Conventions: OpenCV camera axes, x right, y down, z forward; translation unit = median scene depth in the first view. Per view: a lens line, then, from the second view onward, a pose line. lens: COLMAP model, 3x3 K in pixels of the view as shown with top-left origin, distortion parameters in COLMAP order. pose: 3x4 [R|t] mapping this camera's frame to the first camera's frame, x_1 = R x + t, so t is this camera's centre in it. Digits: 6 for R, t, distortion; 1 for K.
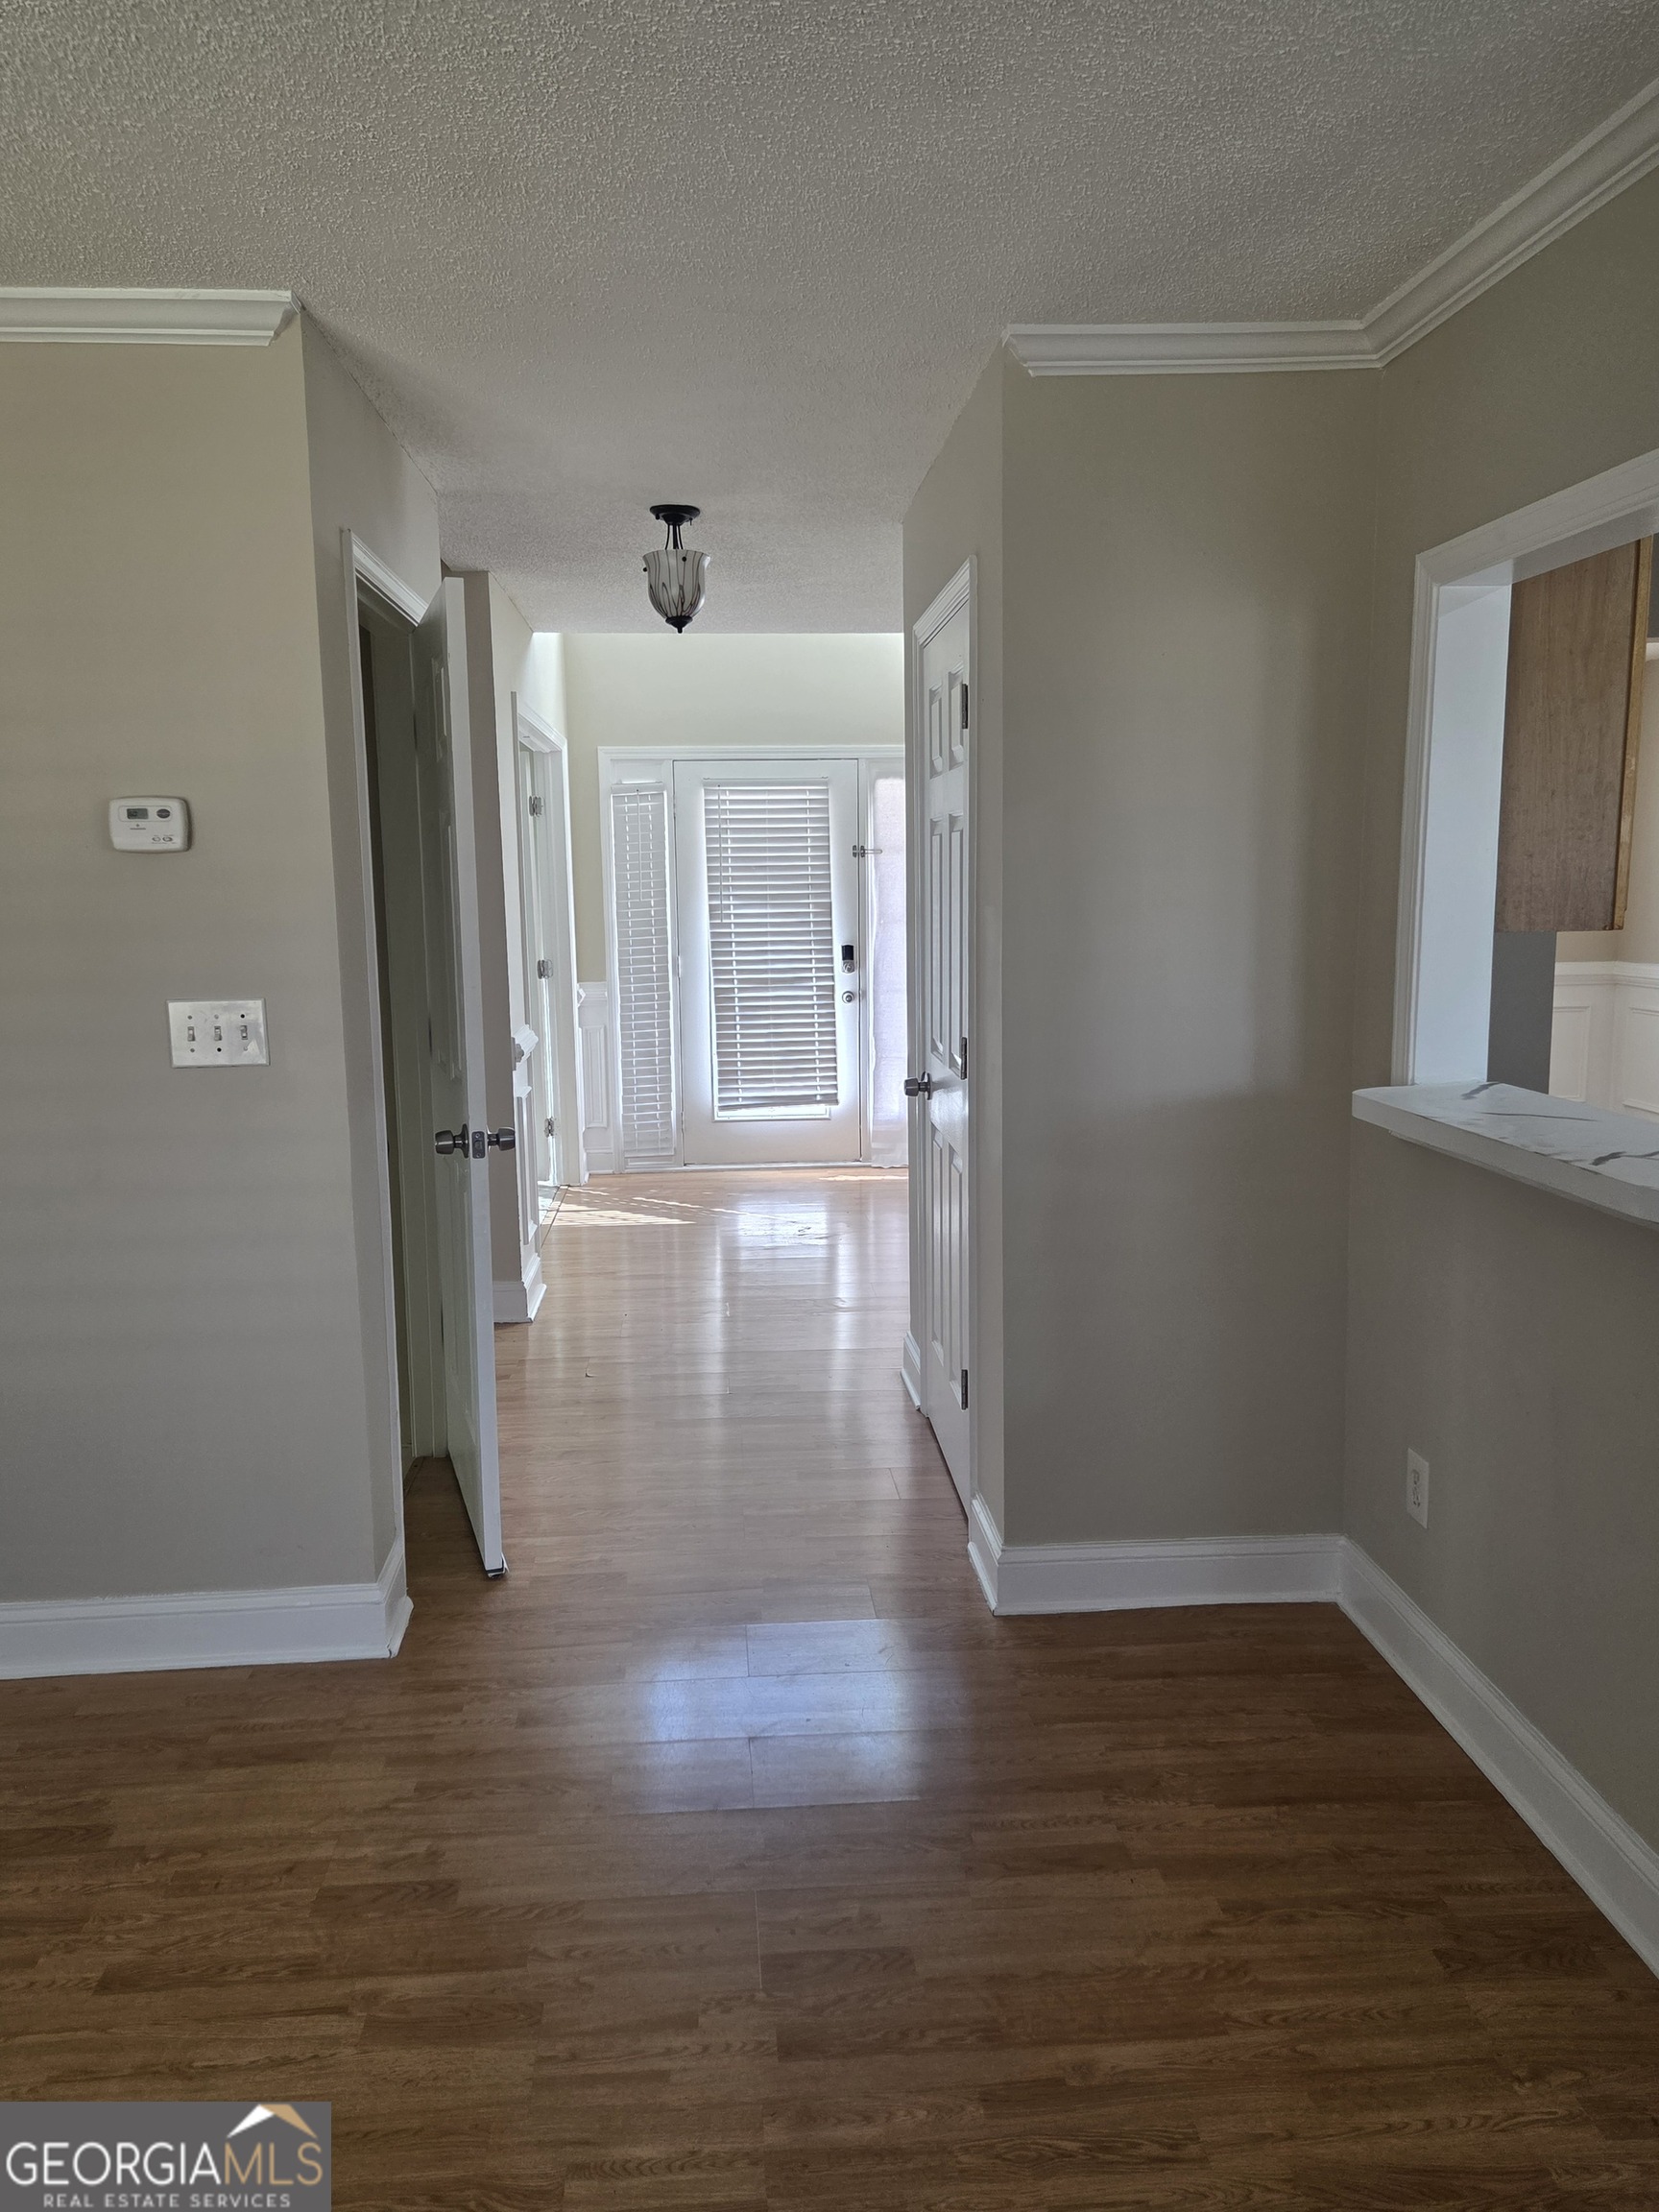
lens RADIAL K [[1531.7, 0, 814.0], [0, 1531.7, 1093.2], [0, 0, 1]] dist [0.028831, -0.015272]
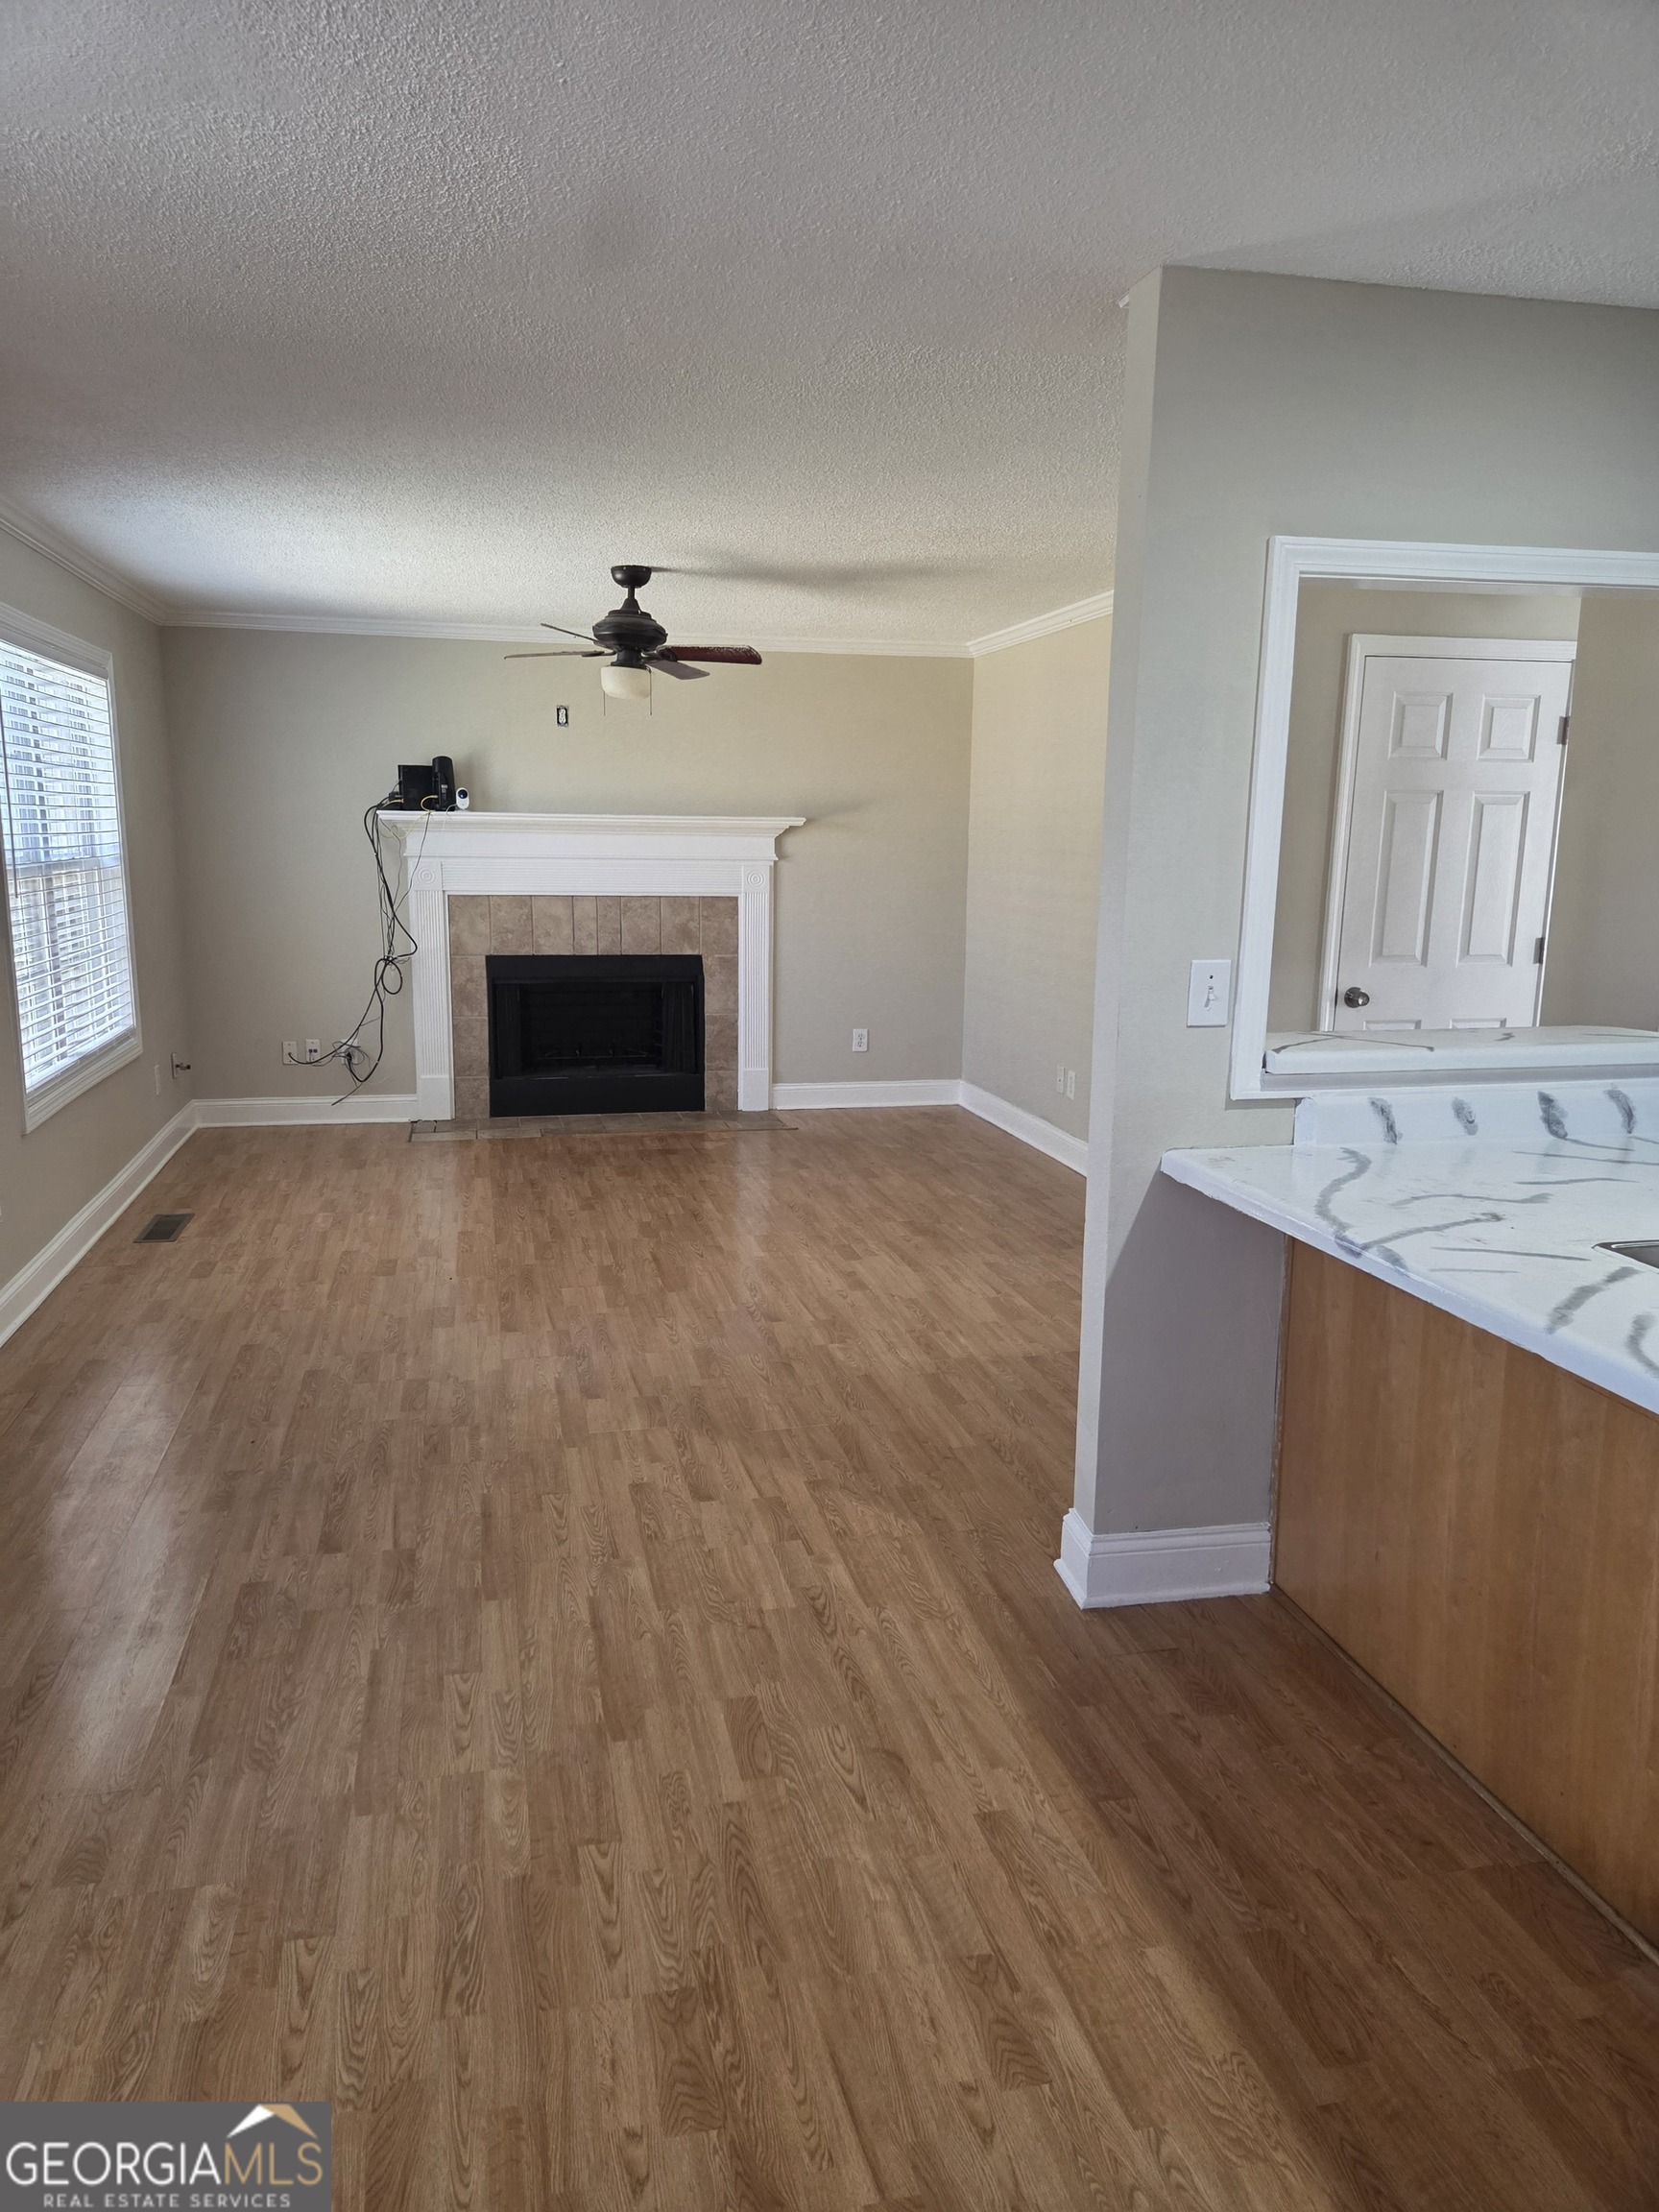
lens RADIAL K [[1476.6, 0, 828.1], [0, 1476.6, 1107.6], [0, 0, 1]] dist [-0.022257, 0.000239]
pose [[0.183220, 0.210896, -0.960184, 1.444289], [-0.164251, 0.969556, 0.181613, -0.059553], [0.969253, 0.124436, 0.212282, 0.157872]]
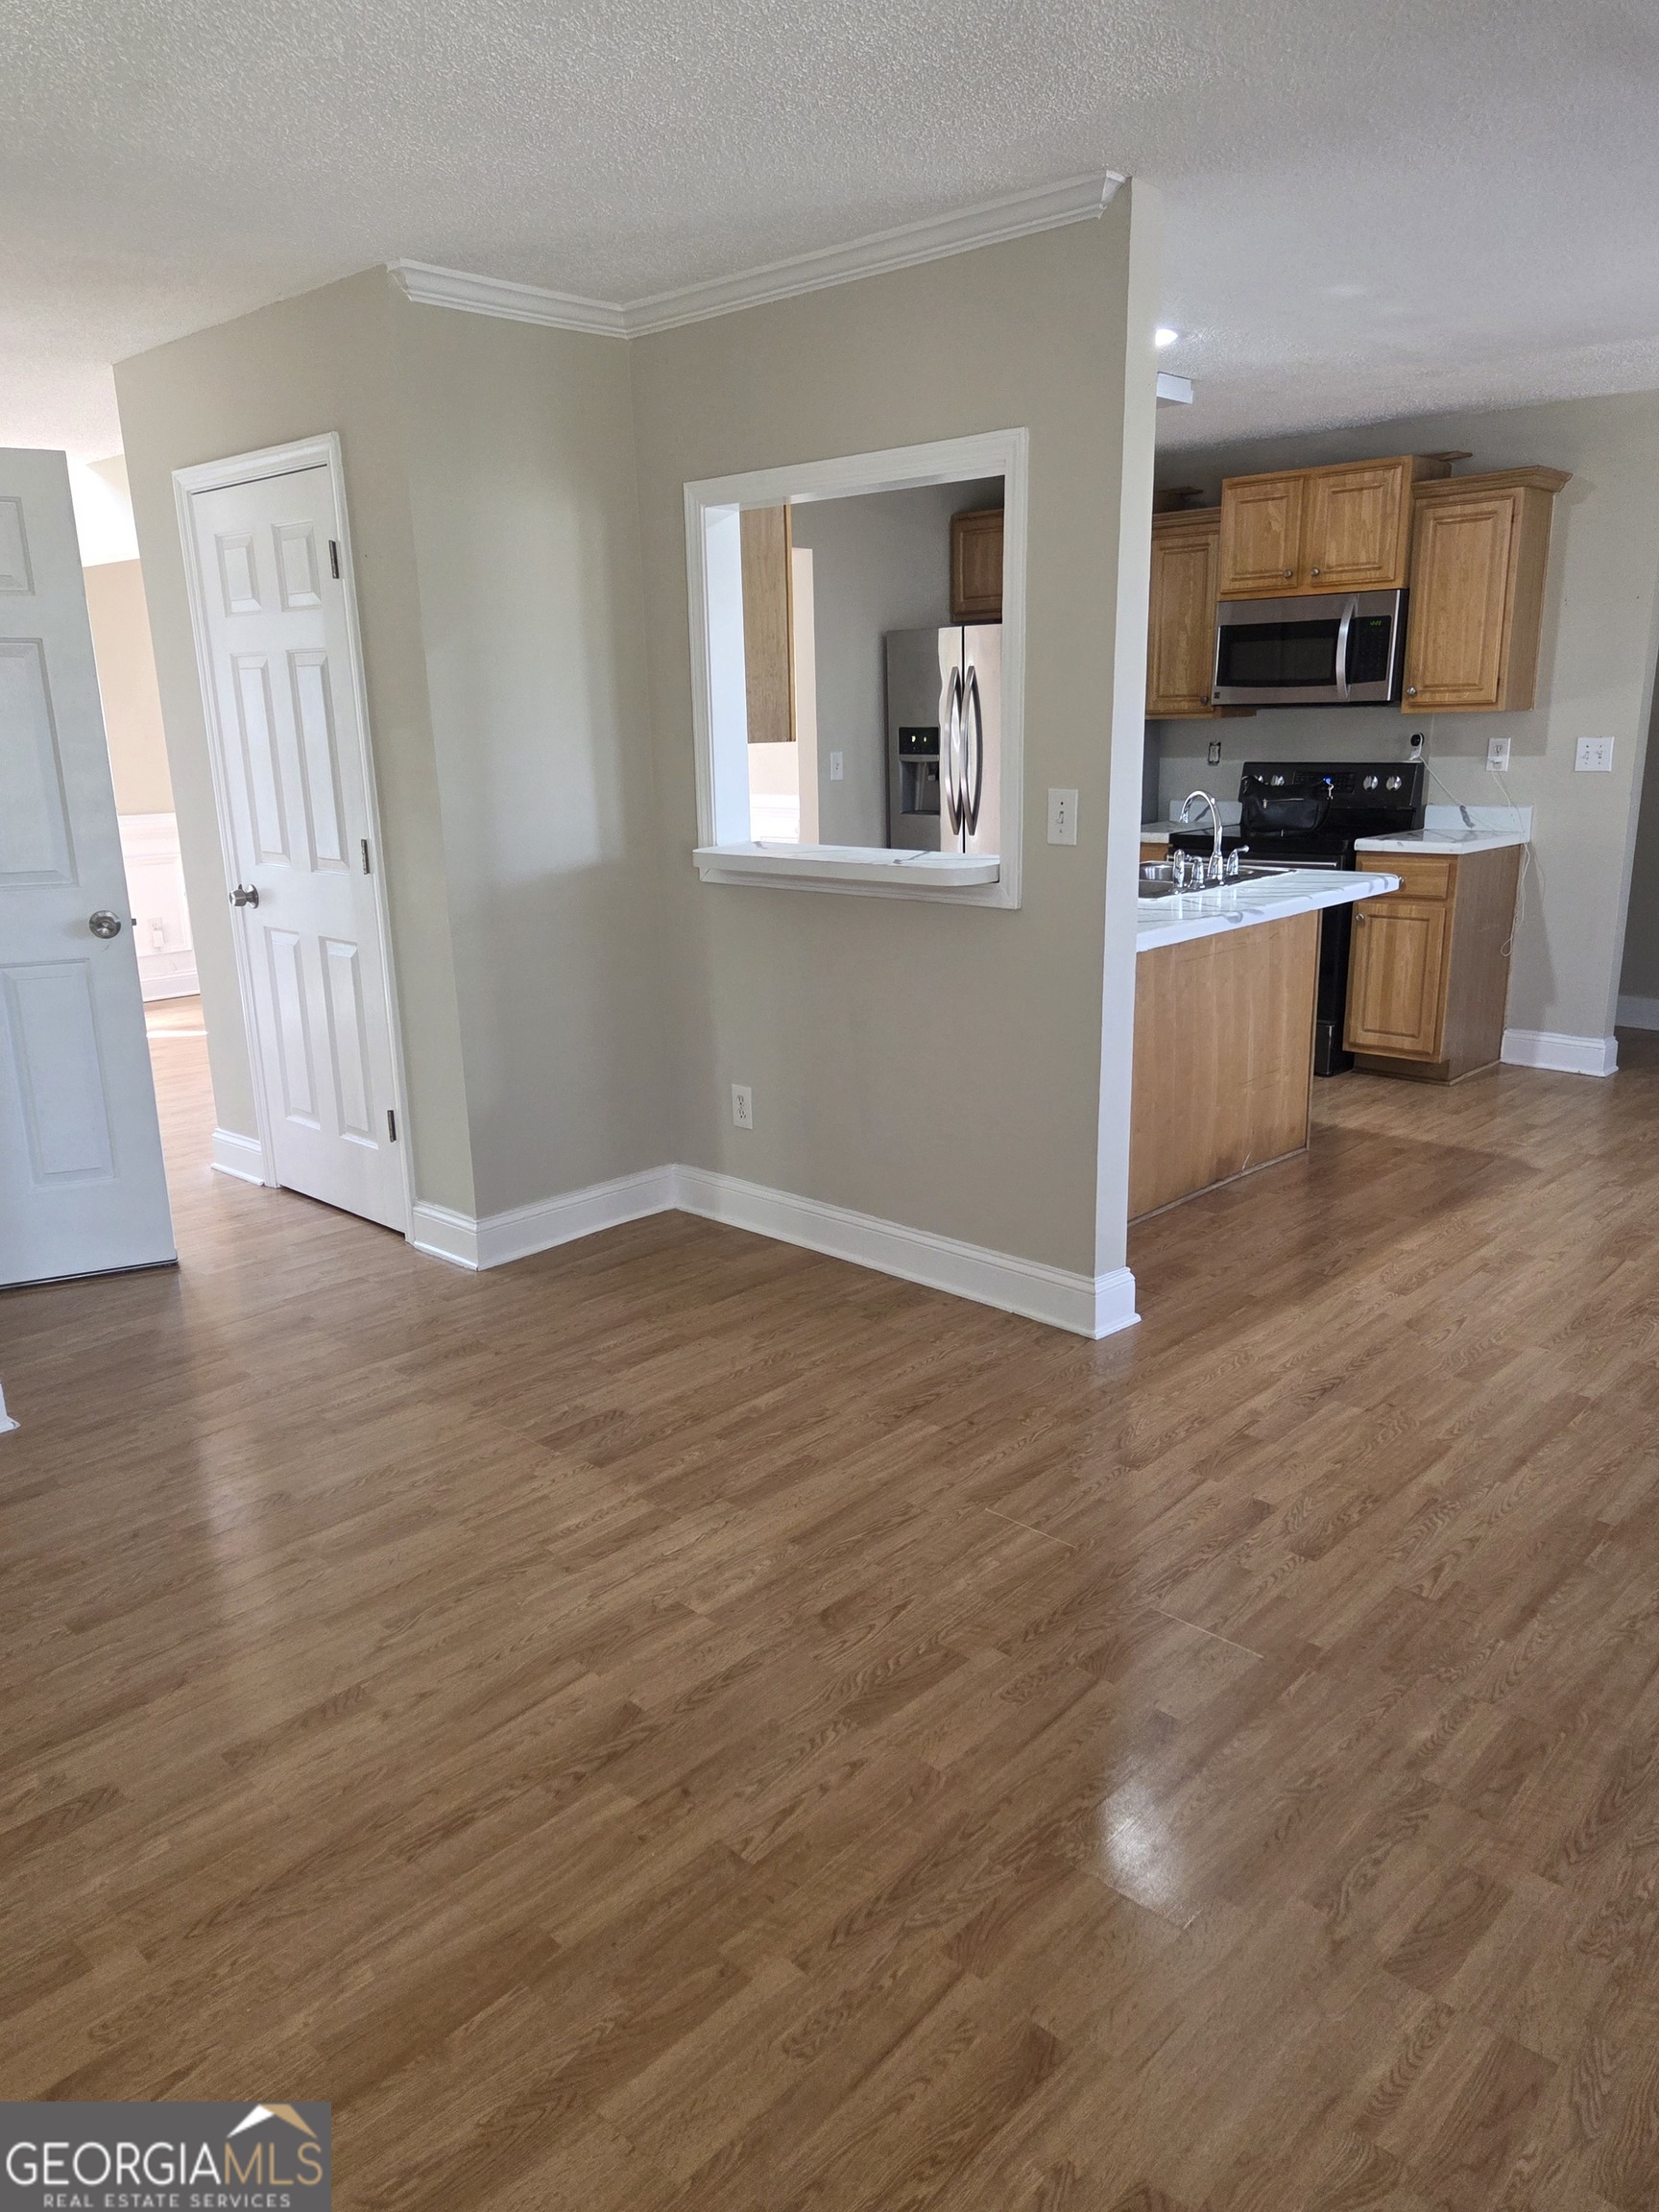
lens RADIAL K [[1531.7, 0, 830.1], [0, 1531.7, 1115.9], [0, 0, 1]] dist [0.028831, -0.015272]
pose [[0.725363, -0.170050, 0.667032, -0.616292], [0.103627, 0.984939, 0.138406, 0.063856], [-0.680522, -0.031272, 0.732060, -0.209235]]
